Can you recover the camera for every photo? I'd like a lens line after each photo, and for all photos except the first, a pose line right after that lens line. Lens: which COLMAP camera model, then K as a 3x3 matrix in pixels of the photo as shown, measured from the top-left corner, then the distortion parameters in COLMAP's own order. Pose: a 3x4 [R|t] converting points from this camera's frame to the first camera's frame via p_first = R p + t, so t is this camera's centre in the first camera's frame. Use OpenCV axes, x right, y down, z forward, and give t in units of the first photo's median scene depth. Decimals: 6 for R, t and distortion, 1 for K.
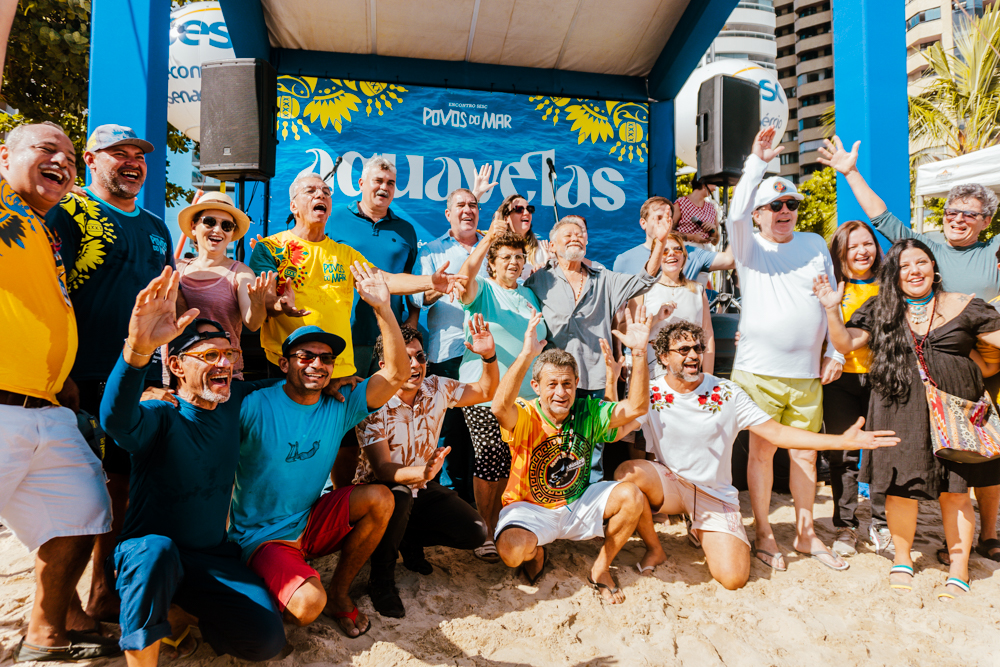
lens RADIAL K [[677.1, 0, 502.7], [0, 677.1, 333.0], [0, 0, 1]] dist [-0.013541, 0.006087]
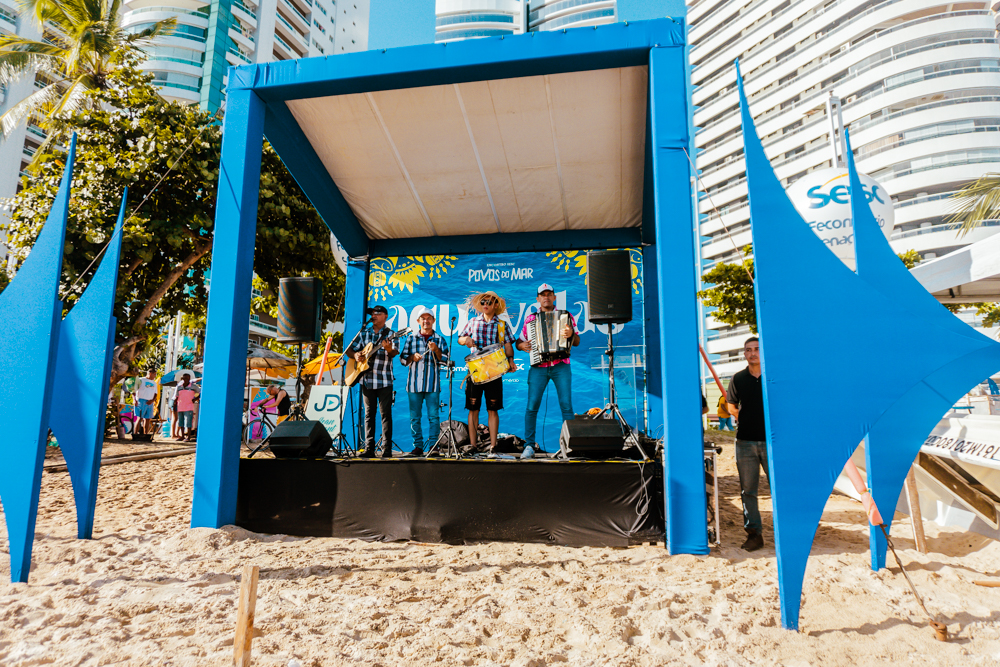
lens RADIAL K [[677.1, 0, 499.5], [0, 677.1, 338.3], [0, 0, 1]] dist [-0.013541, 0.006087]
pose [[0.941206, -0.057481, -0.332908, 0.392731], [0.011184, 0.990180, -0.139349, -0.001321], [0.337648, 0.127432, 0.932606, -0.247932]]
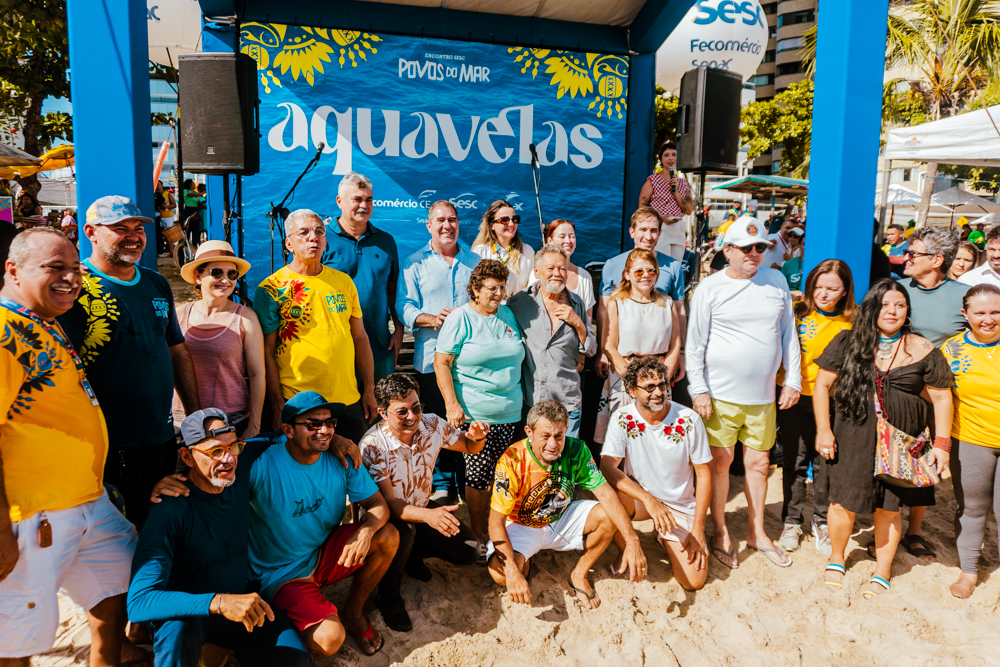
lens RADIAL K [[677.1, 0, 505.6], [0, 677.1, 342.2], [0, 0, 1]] dist [-0.013541, 0.006087]
pose [[0.998553, -0.000154, 0.053781, -0.017012], [-0.008528, 0.986889, 0.161175, -0.090467], [-0.053101, -0.161400, 0.985459, -0.023926]]
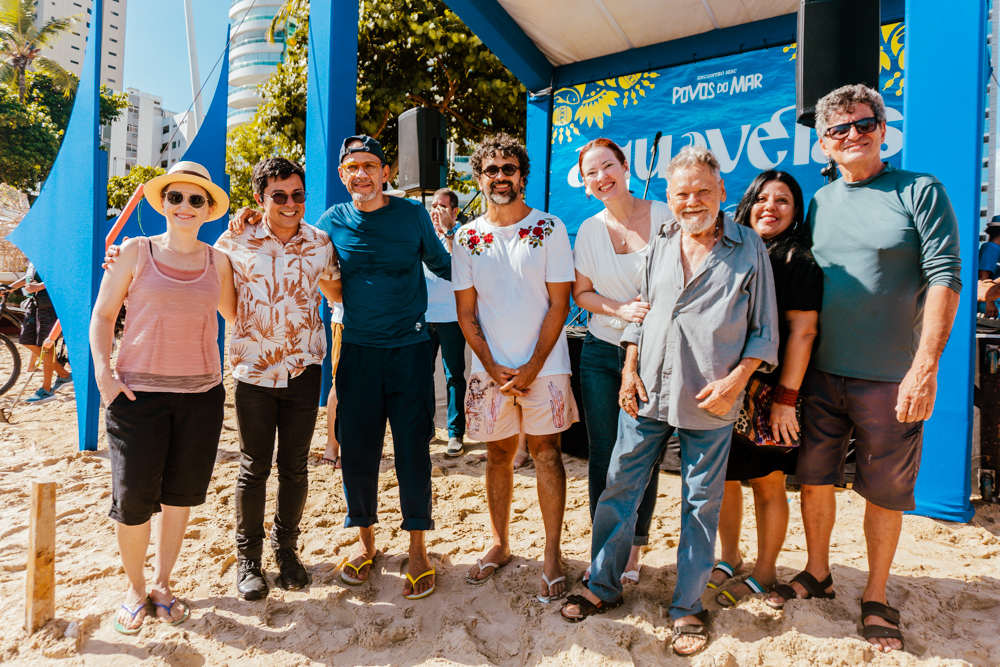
lens RADIAL K [[677.1, 0, 493.9], [0, 677.1, 336.0], [0, 0, 1]] dist [-0.013541, 0.006087]
pose [[0.700373, 0.027063, -0.713264, 0.435713], [-0.001401, 0.999331, 0.036542, 0.007699], [0.713776, -0.024594, 0.699942, 0.075216]]
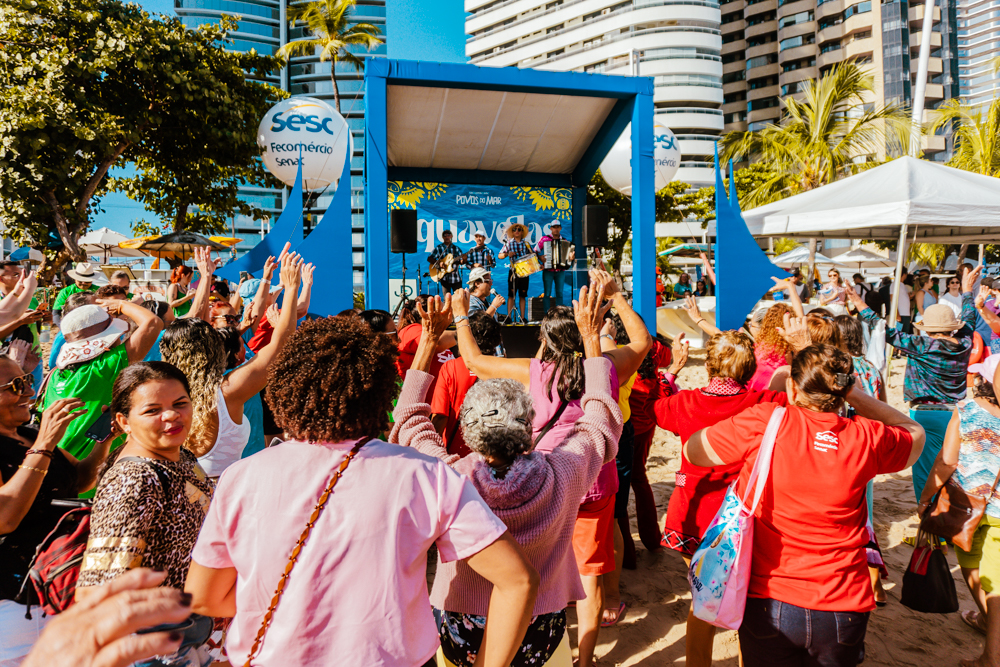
lens RADIAL K [[677.1, 0, 491.9], [0, 677.1, 333.8], [0, 0, 1]] dist [-0.013541, 0.006087]
pose [[0.999448, -0.017308, 0.028373, -0.077335], [0.015985, 0.998803, 0.046221, -0.020794], [-0.029139, -0.045741, 0.998528, -0.975210]]
